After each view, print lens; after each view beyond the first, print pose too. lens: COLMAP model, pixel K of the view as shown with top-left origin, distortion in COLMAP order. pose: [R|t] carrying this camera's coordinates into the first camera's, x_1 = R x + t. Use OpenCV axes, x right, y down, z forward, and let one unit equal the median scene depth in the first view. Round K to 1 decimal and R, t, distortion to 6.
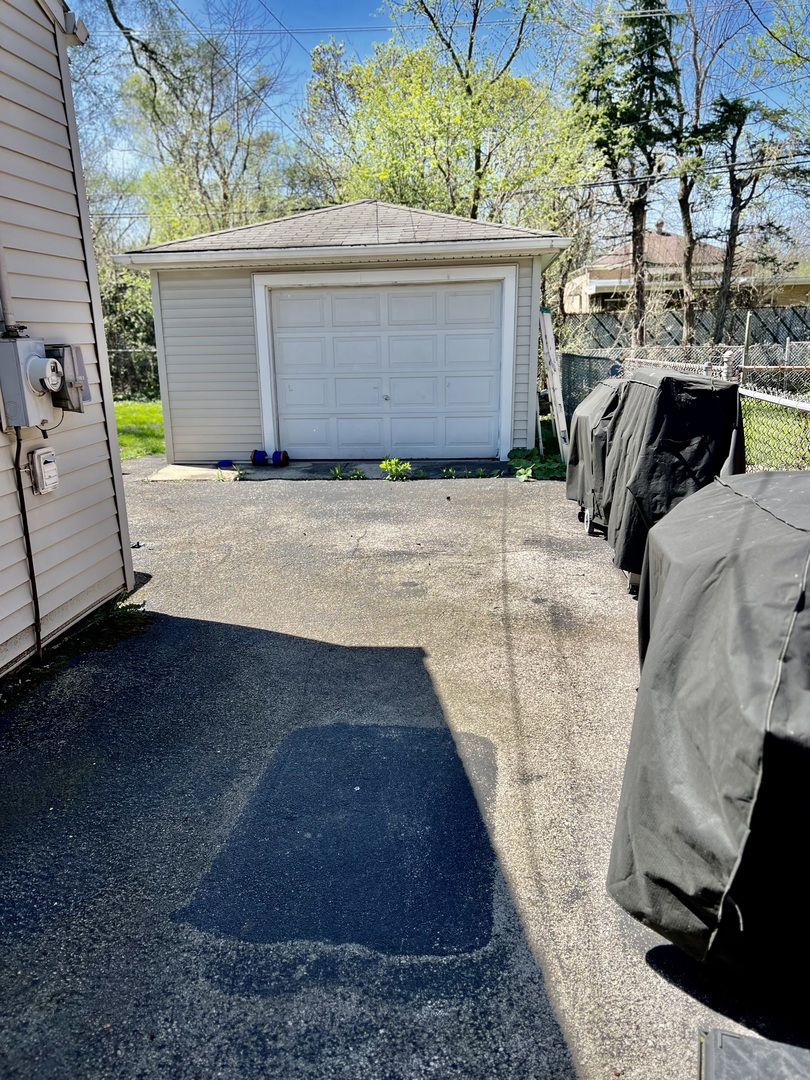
lens RADIAL K [[808.2, 0, 405.9], [0, 808.2, 538.5], [0, 0, 1]] dist [-0.006557, -0.002806]
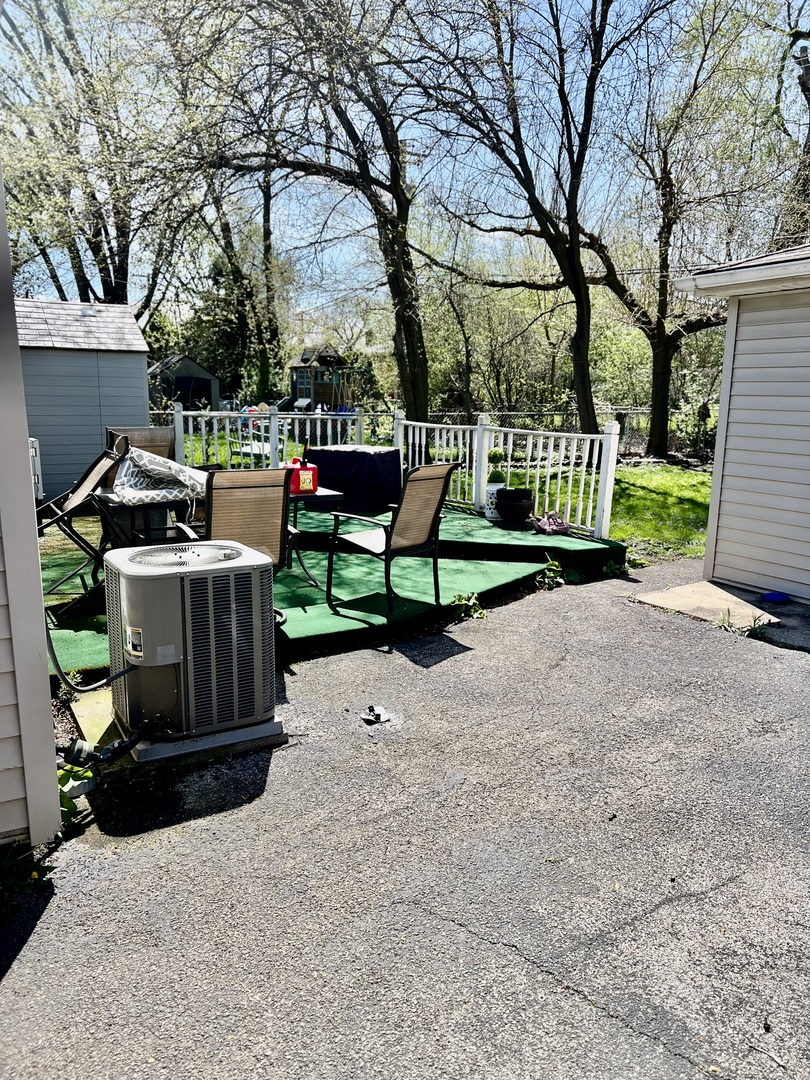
lens RADIAL K [[808.2, 0, 403.6], [0, 808.2, 541.2], [0, 0, 1]] dist [-0.006557, -0.002806]
pose [[0.585728, 0.176635, -0.791027, 0.144684], [-0.230307, 0.972006, 0.046512, -0.155940], [0.777098, 0.154936, 0.610011, 0.619600]]
